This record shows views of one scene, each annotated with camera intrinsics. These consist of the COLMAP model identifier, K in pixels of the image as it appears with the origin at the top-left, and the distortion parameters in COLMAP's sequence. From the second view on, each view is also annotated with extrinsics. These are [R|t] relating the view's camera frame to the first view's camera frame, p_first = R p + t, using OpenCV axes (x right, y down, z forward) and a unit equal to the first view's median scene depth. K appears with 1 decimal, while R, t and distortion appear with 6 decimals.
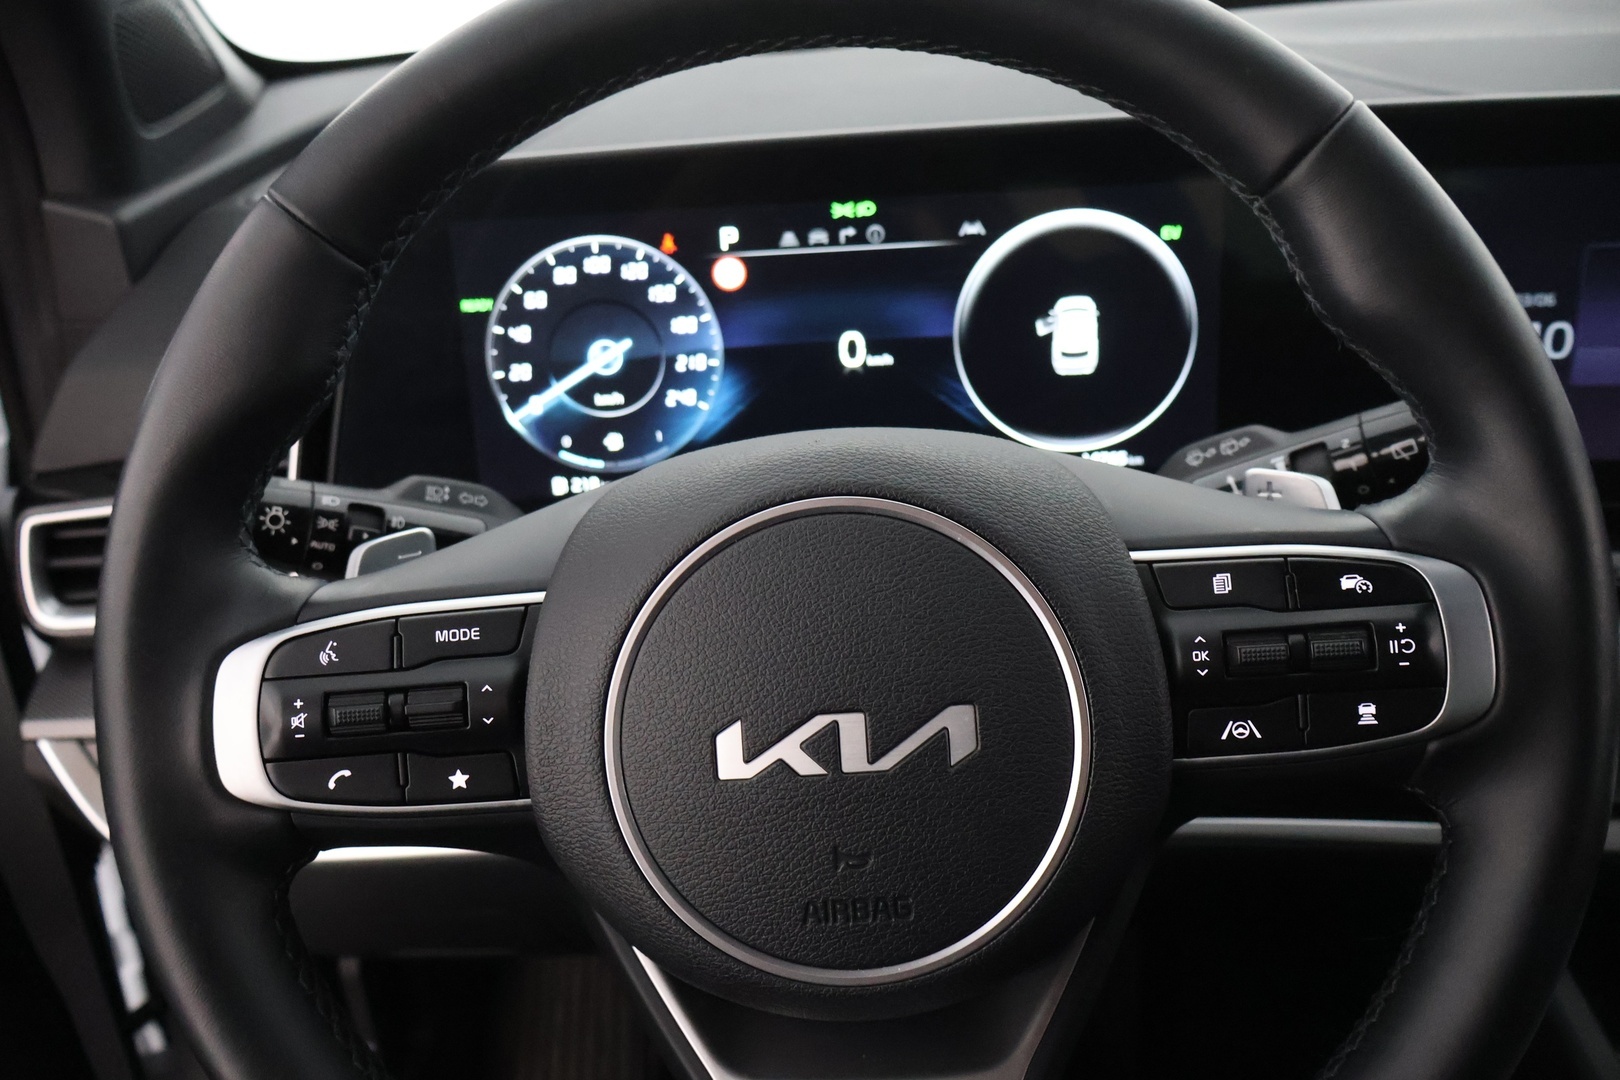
lens RADIAL K [[1330.3, 0, 778.2], [0, 1330.3, 536.1], [0, 0, 1]] dist [0.000993, 0.002687]
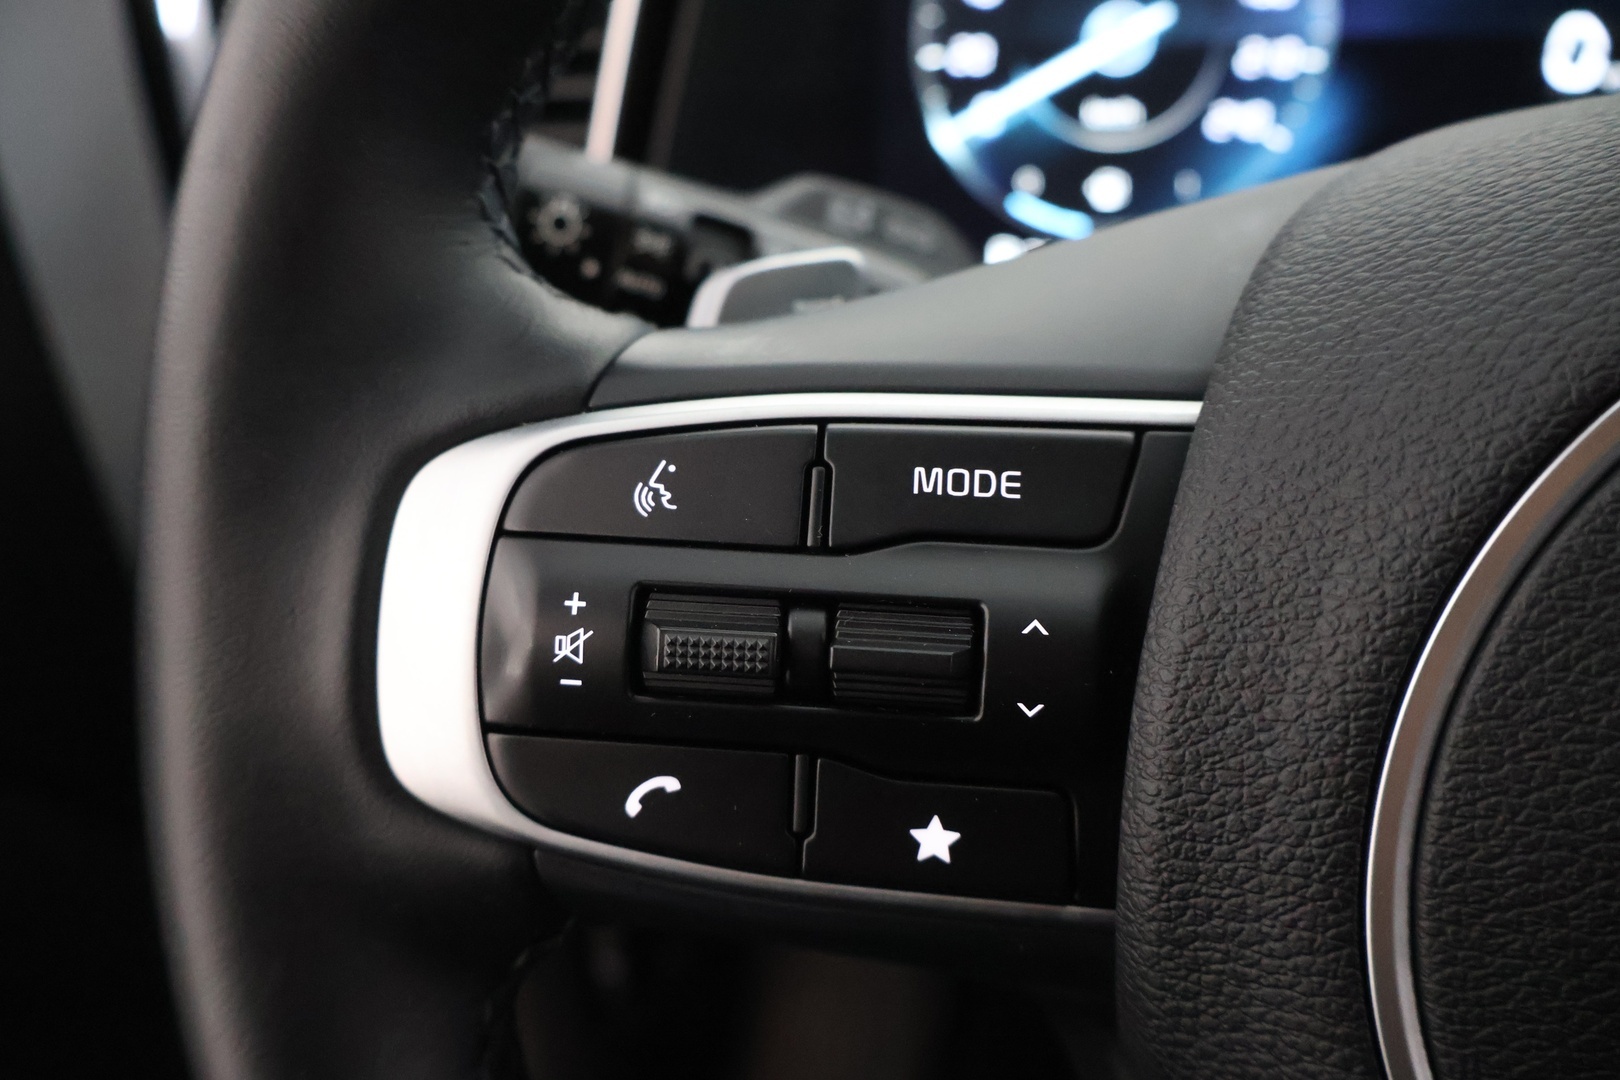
lens RADIAL K [[1370.2, 0, 775.0], [0, 1370.2, 539.4], [0, 0, 1]] dist [-0.009670, -0.000949]
pose [[0.973714, 0.128596, -0.187998, -0.211940], [-0.108872, 0.987753, 0.111763, 0.050166], [0.200068, -0.088358, 0.975790, 0.570663]]
